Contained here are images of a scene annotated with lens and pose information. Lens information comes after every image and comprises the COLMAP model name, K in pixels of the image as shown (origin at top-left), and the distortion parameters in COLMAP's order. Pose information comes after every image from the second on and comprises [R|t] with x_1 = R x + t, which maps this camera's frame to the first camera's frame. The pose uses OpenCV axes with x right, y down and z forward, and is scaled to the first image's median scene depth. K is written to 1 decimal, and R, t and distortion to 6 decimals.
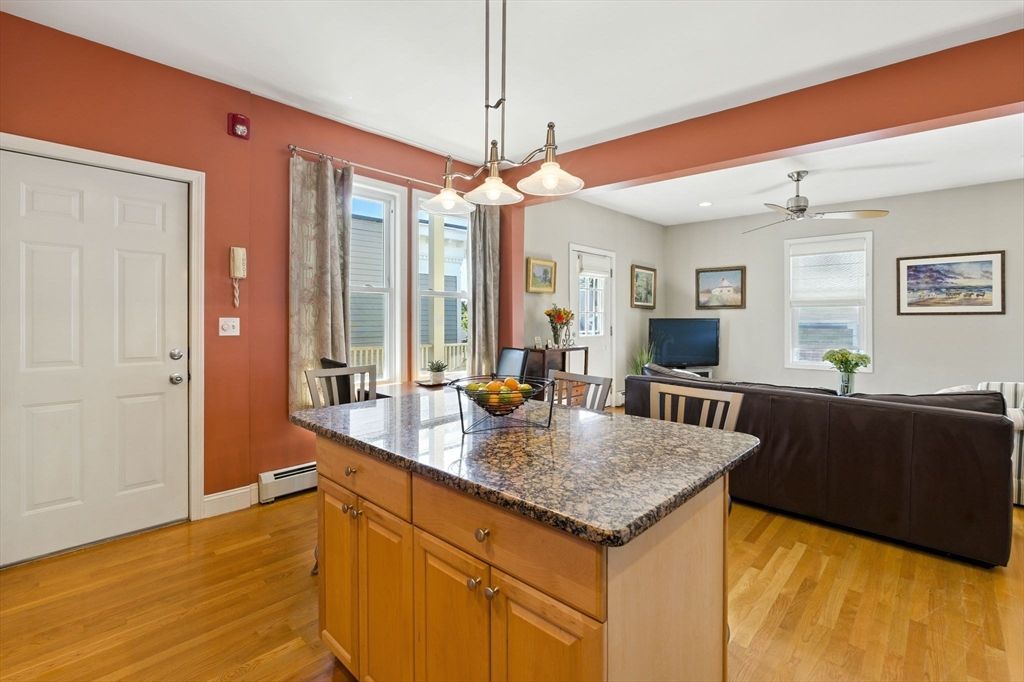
lens RADIAL K [[469.5, 0, 512.5], [0, 469.5, 322.8], [0, 0, 1]] dist [-0.000595, -0.000005]
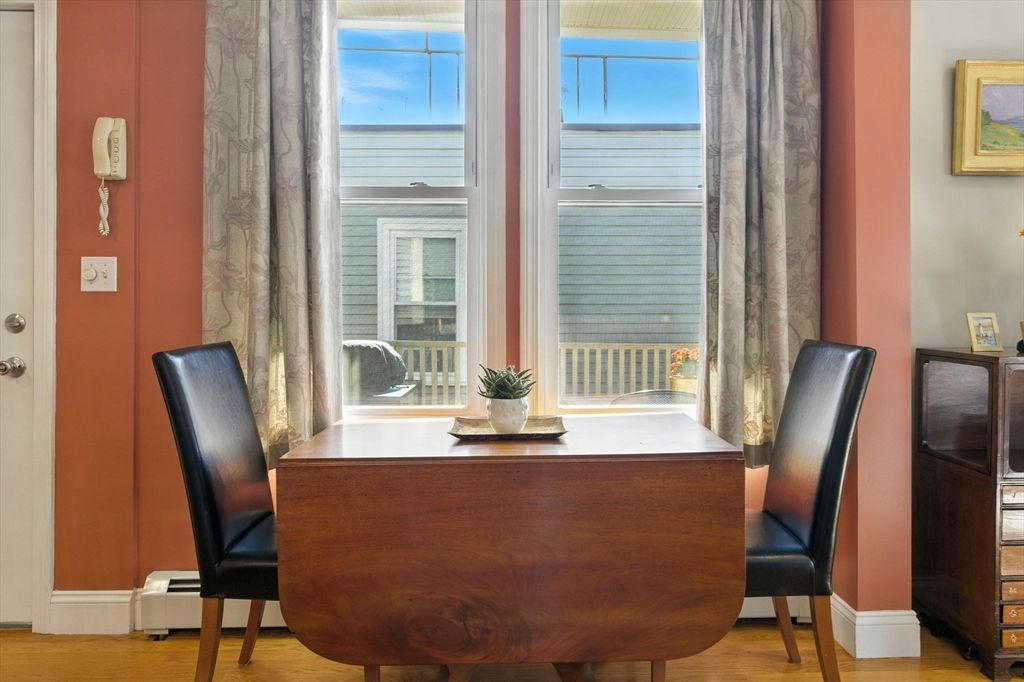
lens RADIAL K [[609.2, 0, 512.1], [0, 609.2, 323.7], [0, 0, 1]] dist [-0.002170, 0.000189]
pose [[0.705498, 0.001384, -0.708710, 0.189308], [-0.001760, 0.999998, 0.000201, 0.060617], [0.708710, 0.001106, 0.705499, 0.836554]]
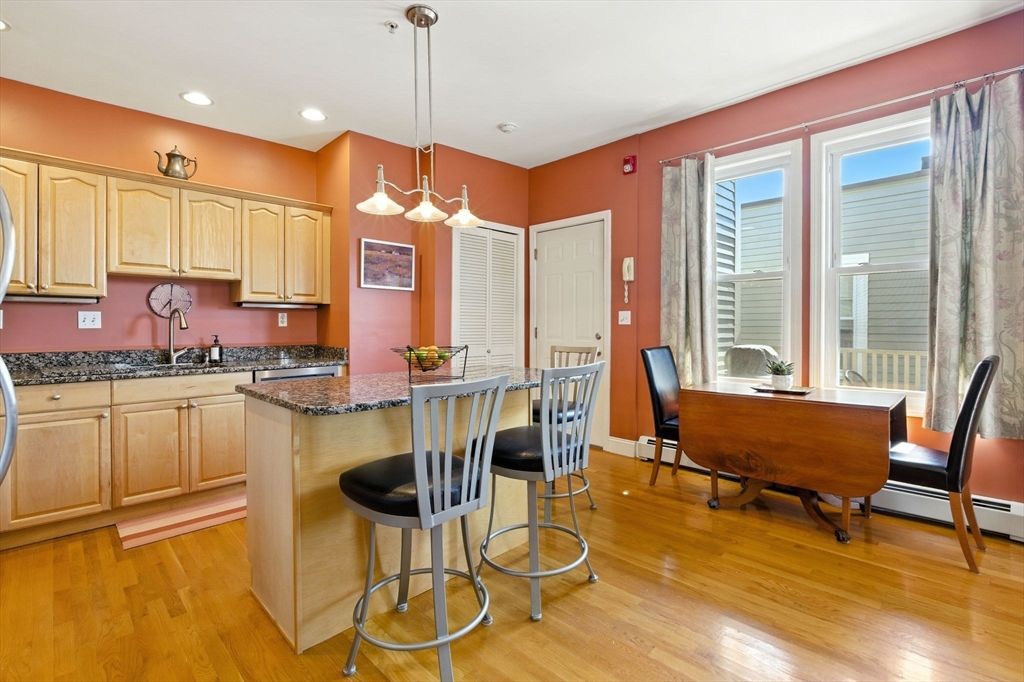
lens RADIAL K [[483.3, 0, 511.7], [0, 483.3, 328.0], [0, 0, 1]] dist [-0.000206, 0.000159]
pose [[-0.038799, 0.004760, -0.999236, 0.776343], [-0.003528, 0.999982, 0.004901, 0.030873], [0.999241, 0.003716, -0.038782, 0.720153]]
